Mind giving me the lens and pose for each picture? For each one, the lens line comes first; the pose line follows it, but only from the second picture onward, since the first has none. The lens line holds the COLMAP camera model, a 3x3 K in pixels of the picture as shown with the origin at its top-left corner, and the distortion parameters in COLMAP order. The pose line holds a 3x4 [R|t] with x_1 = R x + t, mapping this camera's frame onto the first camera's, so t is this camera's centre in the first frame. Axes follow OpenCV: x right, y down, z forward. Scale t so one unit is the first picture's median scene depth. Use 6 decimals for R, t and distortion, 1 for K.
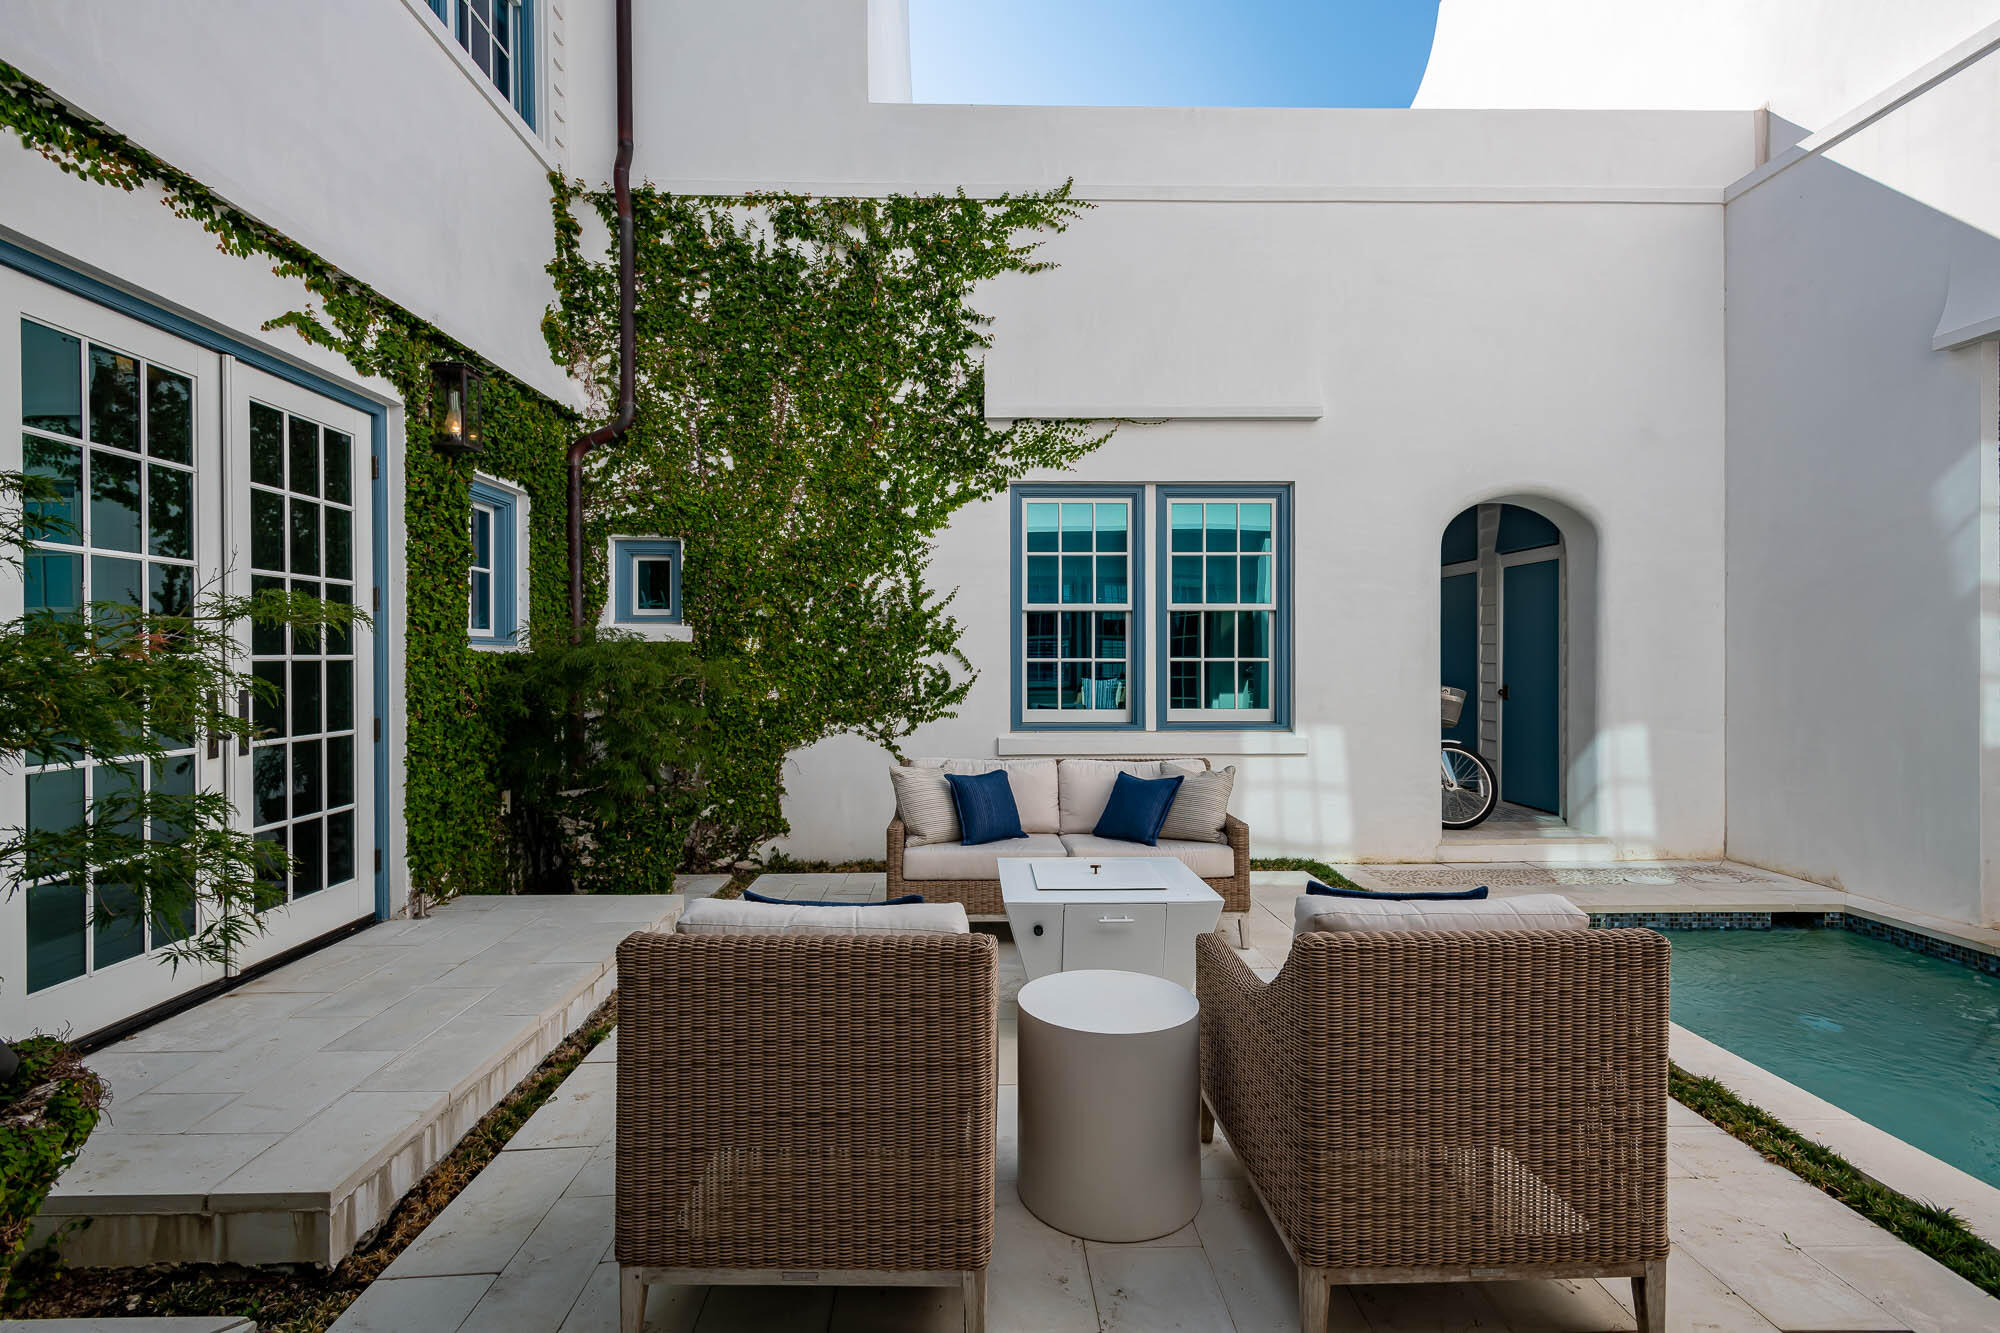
lens RADIAL K [[898.4, 0, 954.6], [0, 898.4, 658.5], [0, 0, 1]] dist [0.019483, -0.006778]
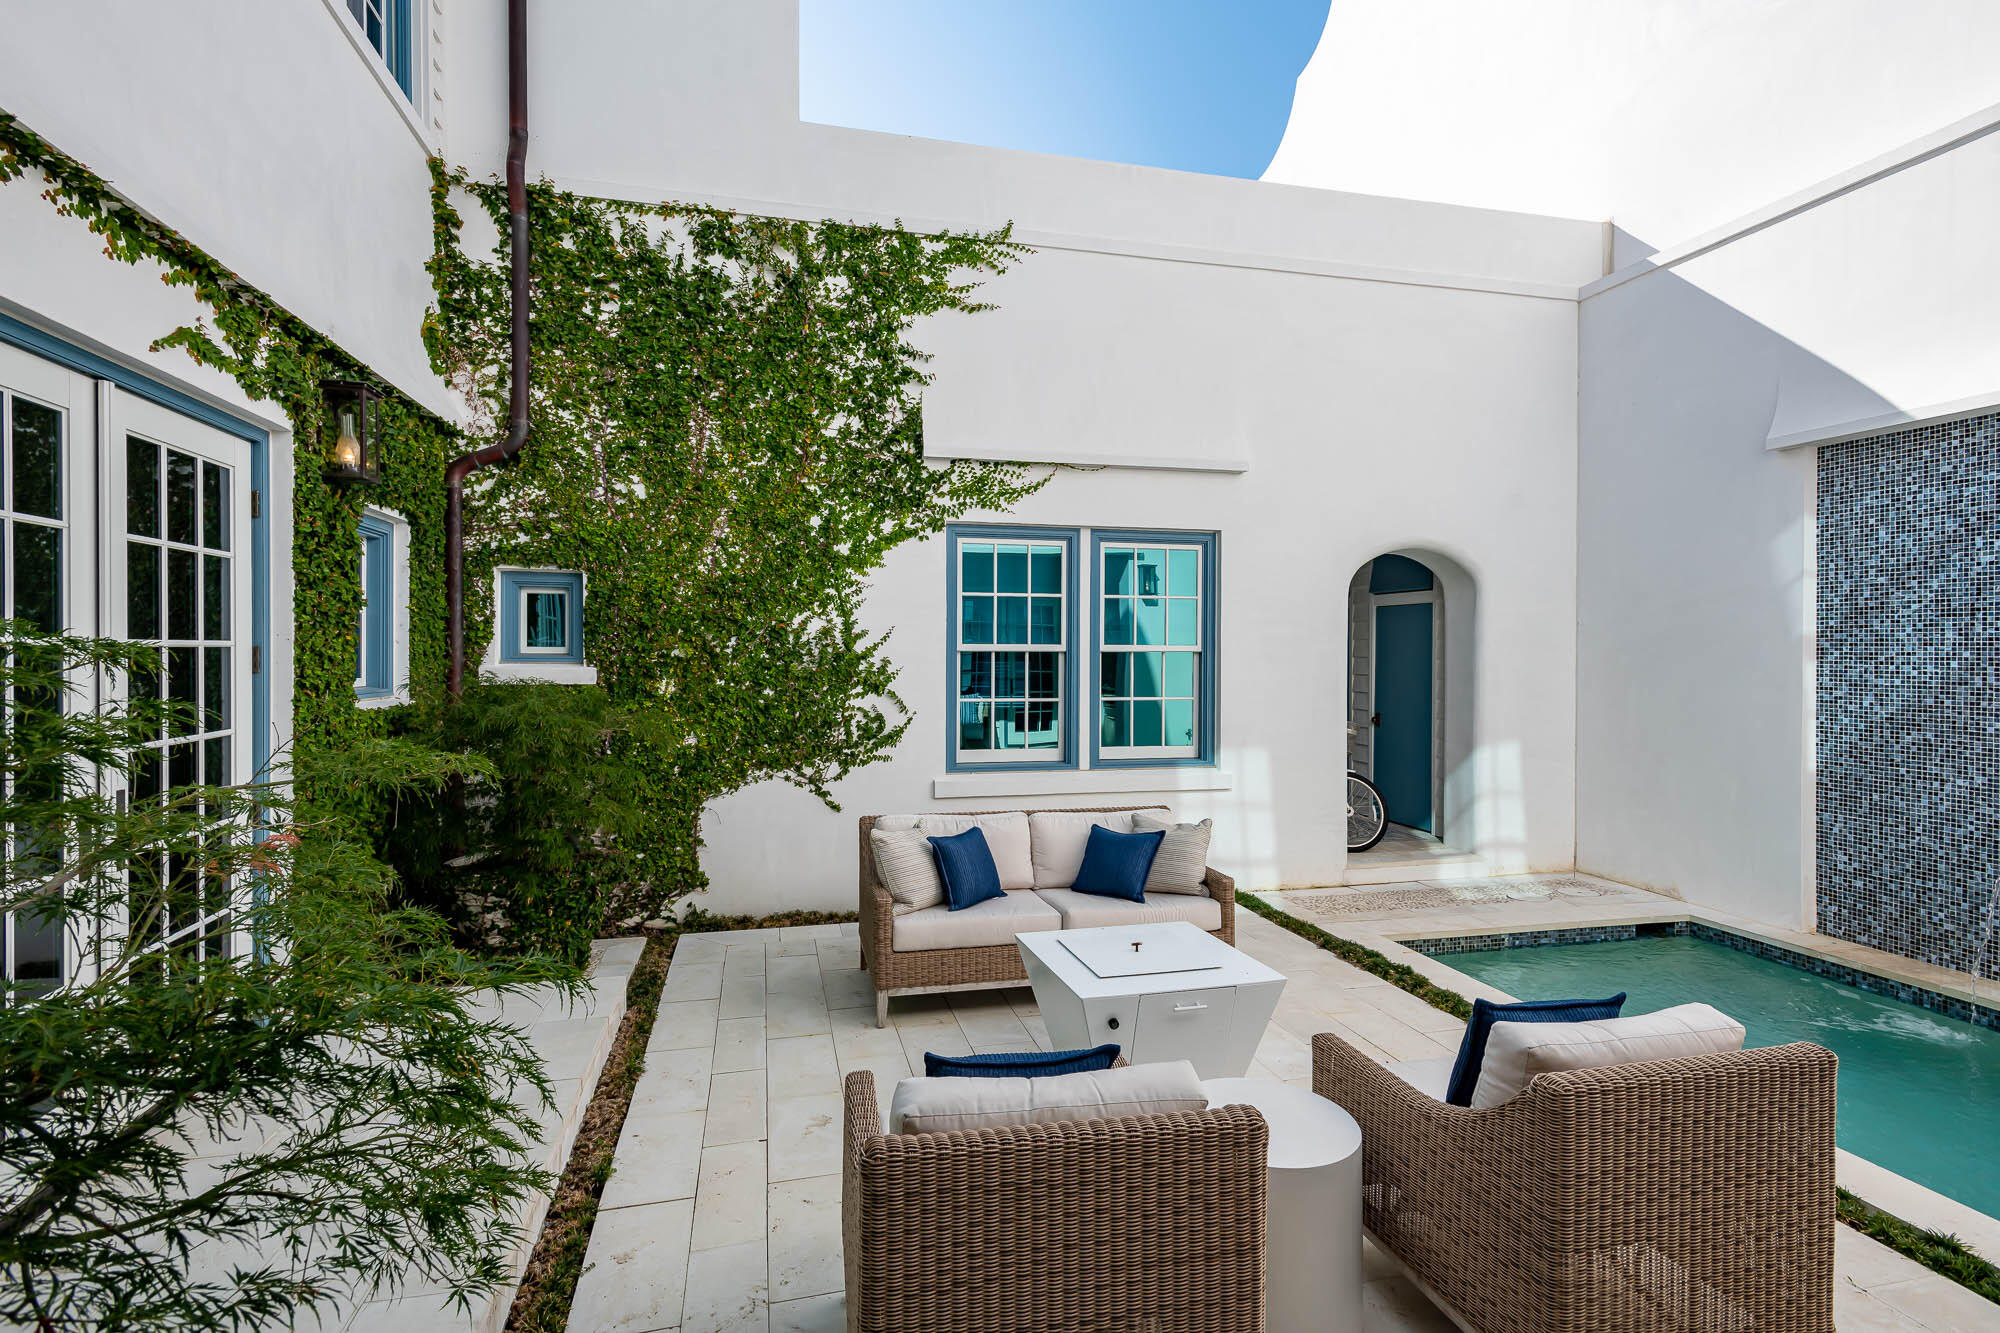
lens RADIAL K [[898.4, 0, 954.6], [0, 898.4, 658.5], [0, 0, 1]] dist [0.019483, -0.006778]
pose [[0.979722, -0.006729, 0.200247, -0.129641], [0.006444, 0.999977, 0.002074, -0.048711], [-0.200257, -0.000741, 0.979743, 0.032838]]
